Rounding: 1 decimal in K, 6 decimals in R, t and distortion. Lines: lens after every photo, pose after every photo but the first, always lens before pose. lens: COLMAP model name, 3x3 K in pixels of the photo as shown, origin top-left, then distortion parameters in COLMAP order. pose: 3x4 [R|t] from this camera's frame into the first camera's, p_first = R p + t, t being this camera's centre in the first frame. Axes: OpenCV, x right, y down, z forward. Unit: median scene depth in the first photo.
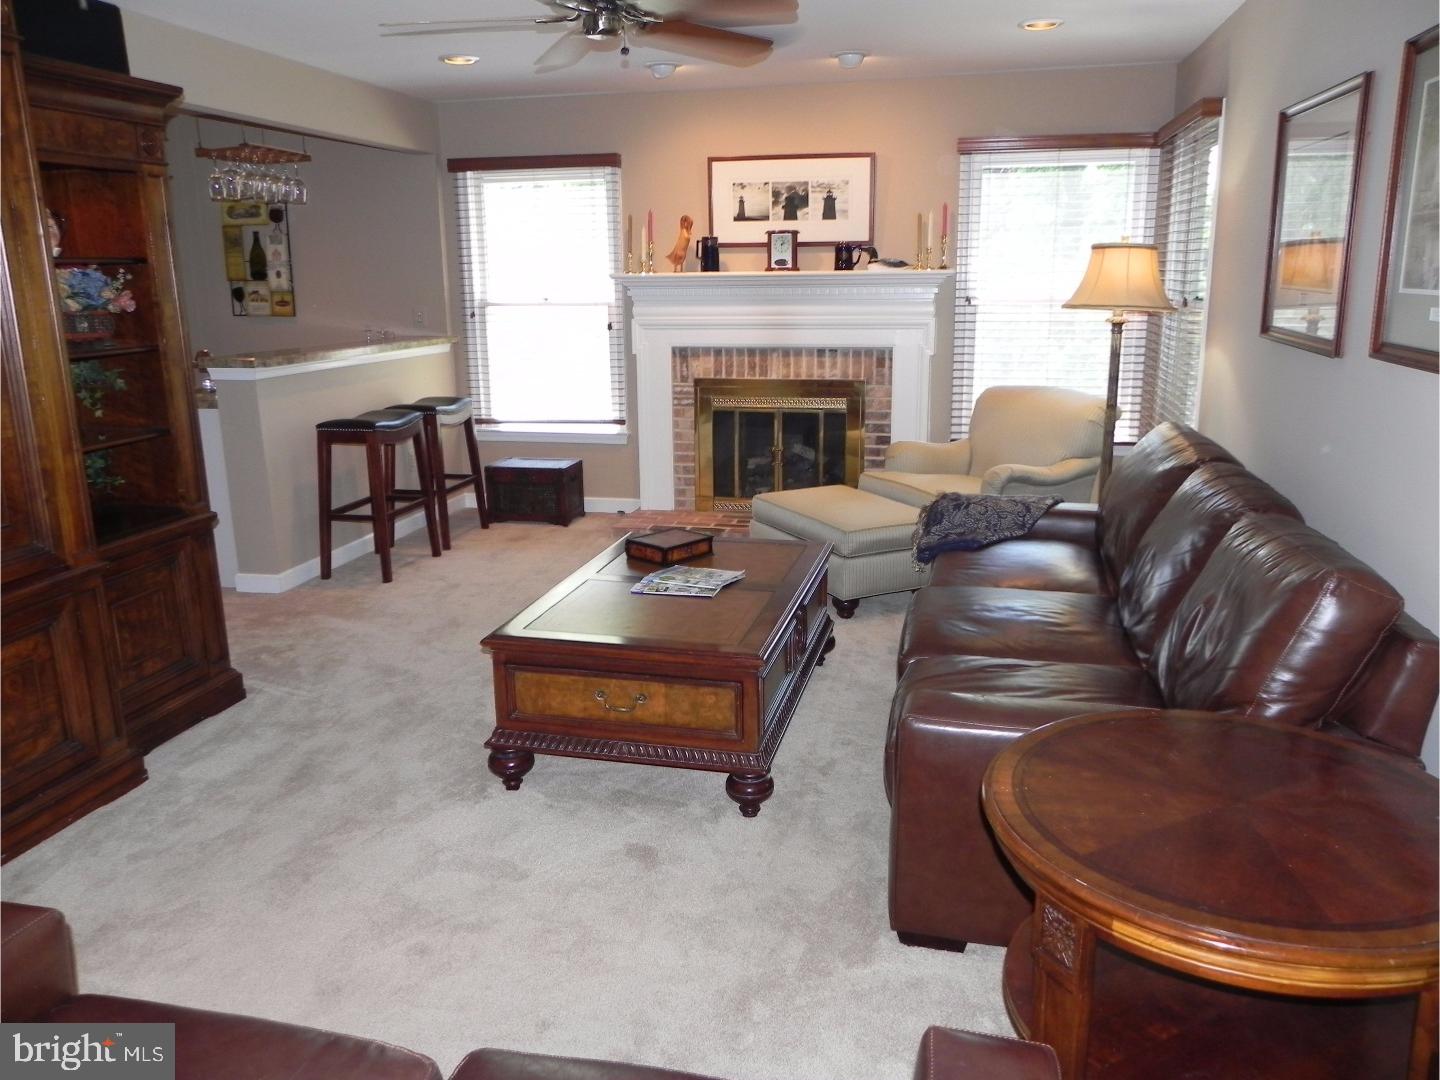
lens RADIAL K [[1091.6, 0, 721.1], [0, 1091.6, 538.7], [0, 0, 1]] dist [-0.024766, 0.000663]
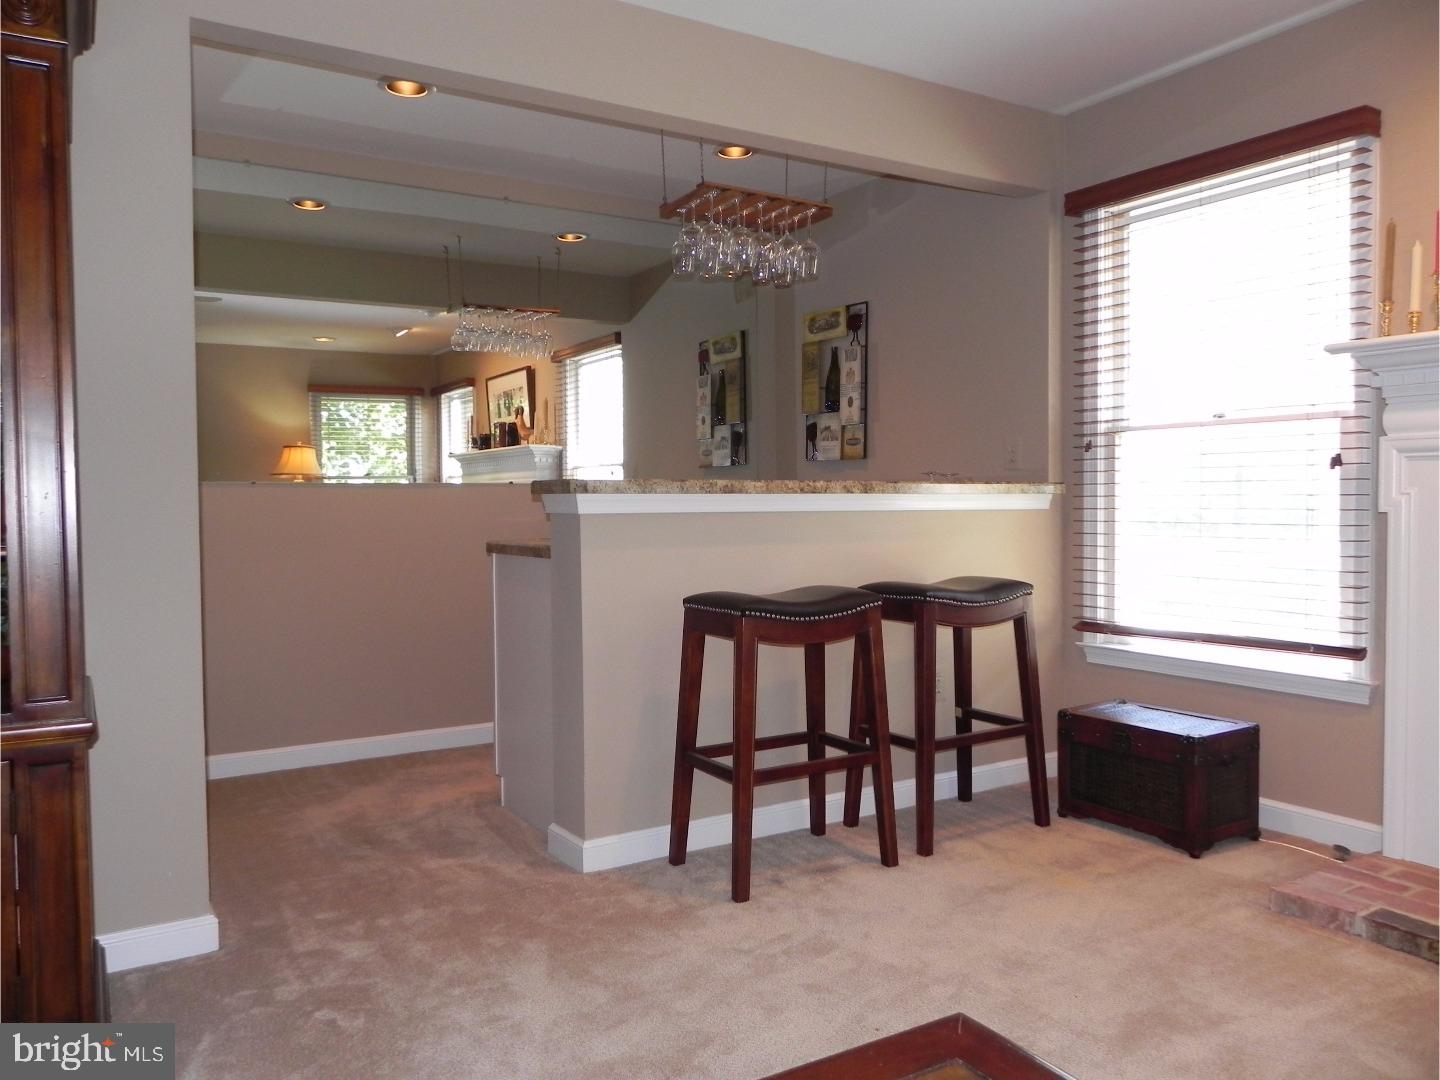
lens RADIAL K [[1091.6, 0, 720.7], [0, 1091.6, 545.6], [0, 0, 1]] dist [-0.024766, 0.000663]
pose [[0.701642, 0.031023, -0.711854, 0.048341], [-0.164635, 0.979076, -0.119605, -0.052681], [0.693249, 0.201116, 0.692068, 0.479671]]
